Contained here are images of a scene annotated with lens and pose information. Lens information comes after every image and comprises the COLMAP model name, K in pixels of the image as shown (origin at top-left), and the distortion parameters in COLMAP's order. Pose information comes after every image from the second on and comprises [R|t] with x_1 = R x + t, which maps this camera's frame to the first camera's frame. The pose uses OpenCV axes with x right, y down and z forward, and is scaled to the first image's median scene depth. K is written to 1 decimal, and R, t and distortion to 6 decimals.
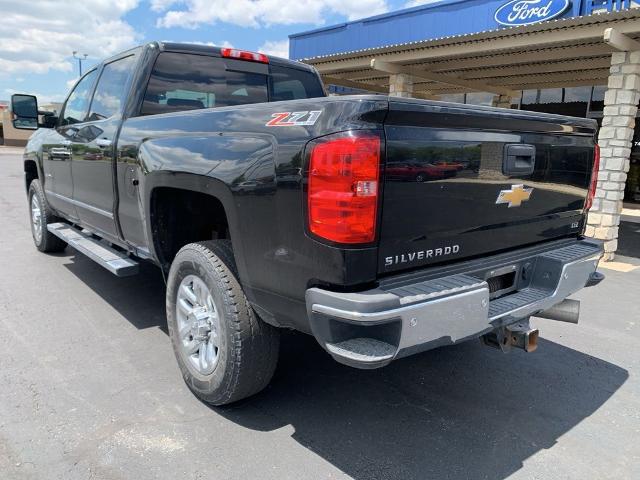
lens RADIAL K [[501.2, 0, 320.0], [0, 501.2, 240.0], [0, 0, 1]] dist [0.005582, -0.001088]
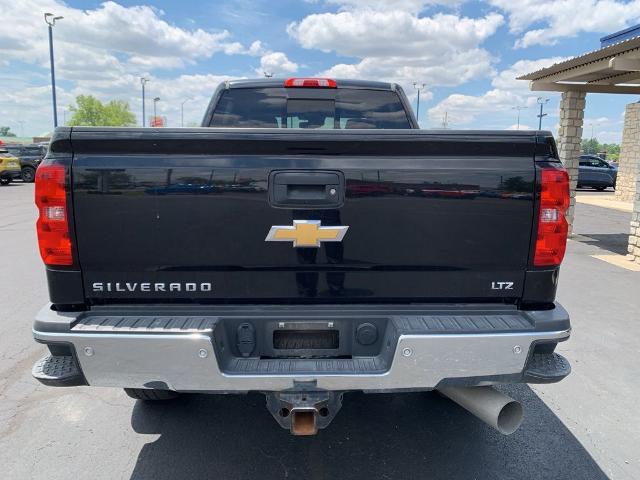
lens RADIAL K [[495.1, 0, 329.1], [0, 495.1, 237.2], [0, 0, 1]] dist [0.009609, -0.007091]
pose [[0.792697, 0.078437, -0.604549, 0.535993], [-0.103678, 0.994587, -0.006902, -0.048202], [0.600735, 0.068150, 0.796538, 0.232905]]
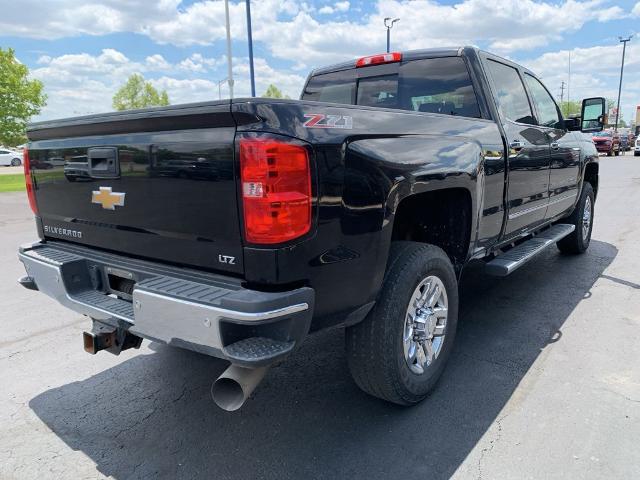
lens RADIAL K [[495.1, 0, 329.1], [0, 495.1, 237.2], [0, 0, 1]] dist [0.009609, -0.007091]
pose [[0.227398, 0.146756, -0.962680, 0.869560], [-0.152562, 0.981740, 0.113624, -0.114435], [0.961777, 0.121030, 0.245635, 0.712568]]
